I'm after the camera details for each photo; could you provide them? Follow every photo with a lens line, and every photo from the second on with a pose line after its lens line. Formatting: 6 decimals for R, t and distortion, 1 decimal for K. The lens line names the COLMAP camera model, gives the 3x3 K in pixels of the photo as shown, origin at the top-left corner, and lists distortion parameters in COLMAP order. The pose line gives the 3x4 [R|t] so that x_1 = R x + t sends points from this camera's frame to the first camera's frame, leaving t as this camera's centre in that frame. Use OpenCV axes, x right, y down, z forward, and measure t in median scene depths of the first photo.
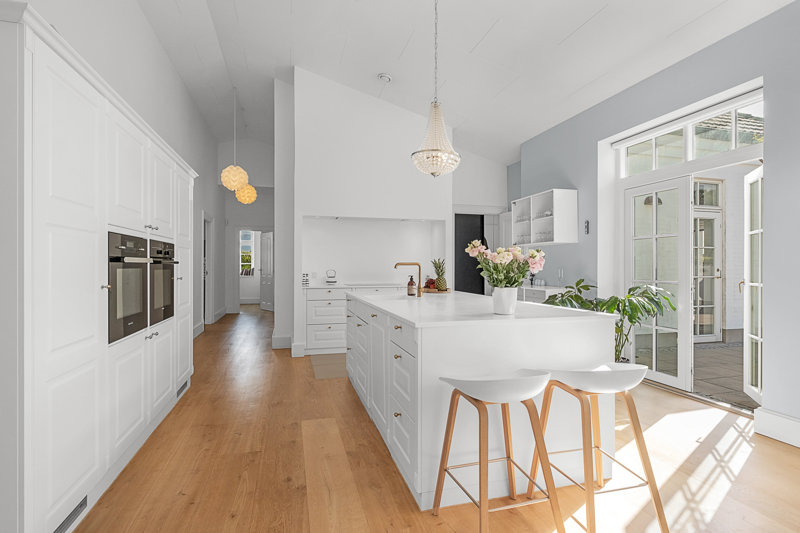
lens RADIAL K [[397.8, 0, 400.0], [0, 397.8, 266.5], [0, 0, 1]] dist [0.002300, 0.000412]
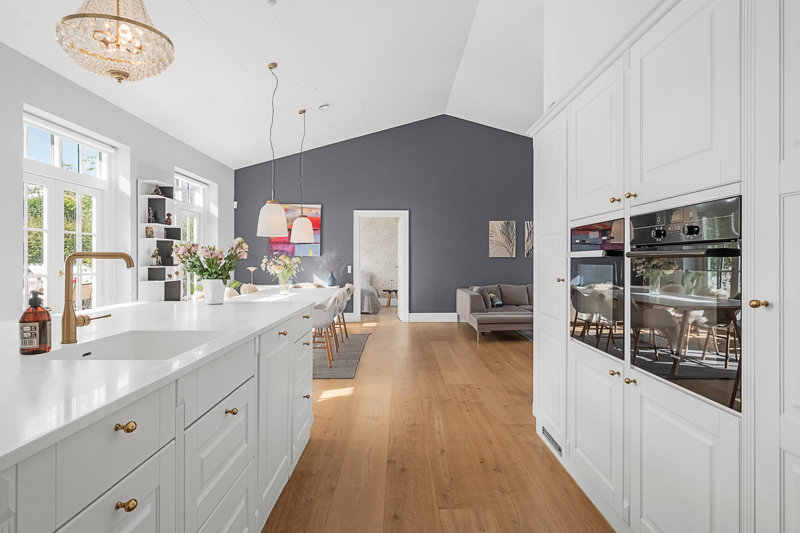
lens RADIAL K [[459.5, 0, 399.8], [0, 459.5, 260.4], [0, 0, 1]] dist [-0.002276, 0.000684]
pose [[-0.963154, -0.001720, 0.268946, -0.346797], [-0.001563, 0.999998, 0.000798, -0.002204], [-0.268947, 0.000348, -0.963155, 1.259459]]
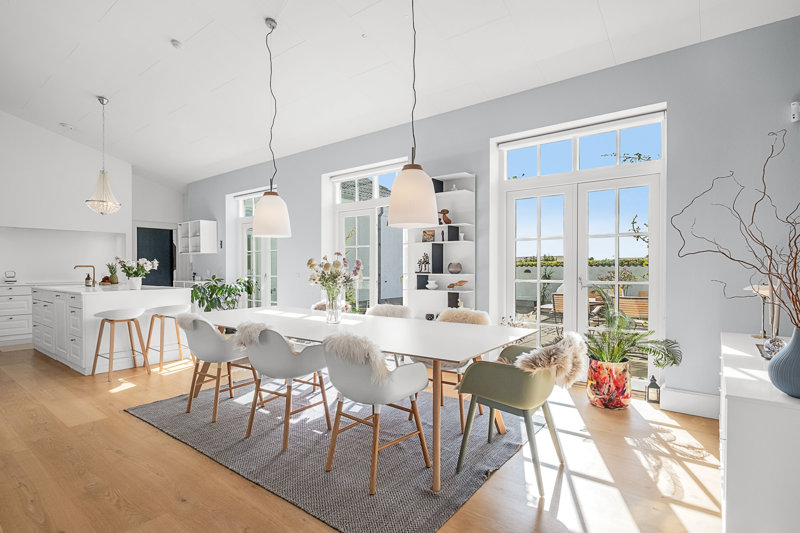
lens RADIAL K [[404.6, 0, 398.7], [0, 404.6, 272.2], [0, 0, 1]] dist [-0.013472, -0.000395]
pose [[0.801743, -0.006727, 0.597632, 0.063926], [0.001902, 0.999960, 0.008704, 0.005932], [-0.597666, -0.005842, 0.801724, -0.964795]]
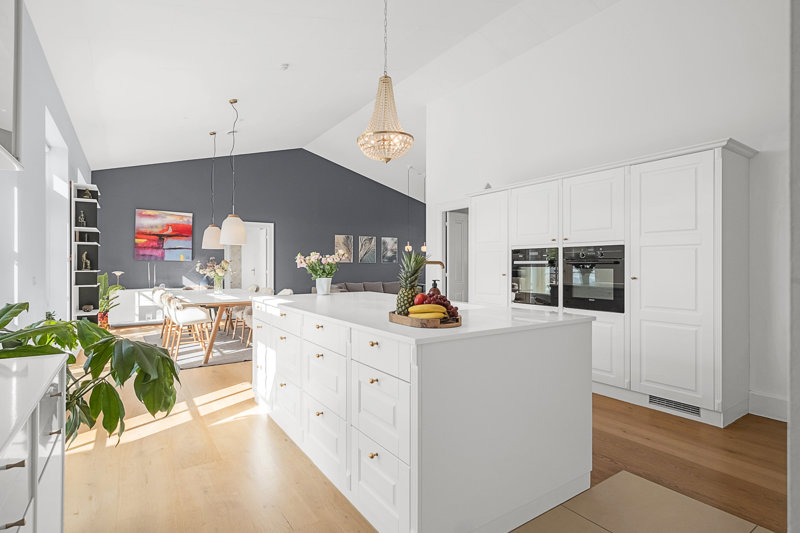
lens RADIAL K [[404.0, 0, 400.0], [0, 404.0, 266.5], [0, 0, 1]] dist [0.000040, -0.000154]
pose [[-0.949694, -0.001210, -0.313176, 0.290228], [-0.002573, 0.999989, 0.003937, -0.001708], [0.313168, 0.004545, -0.949687, 1.599174]]
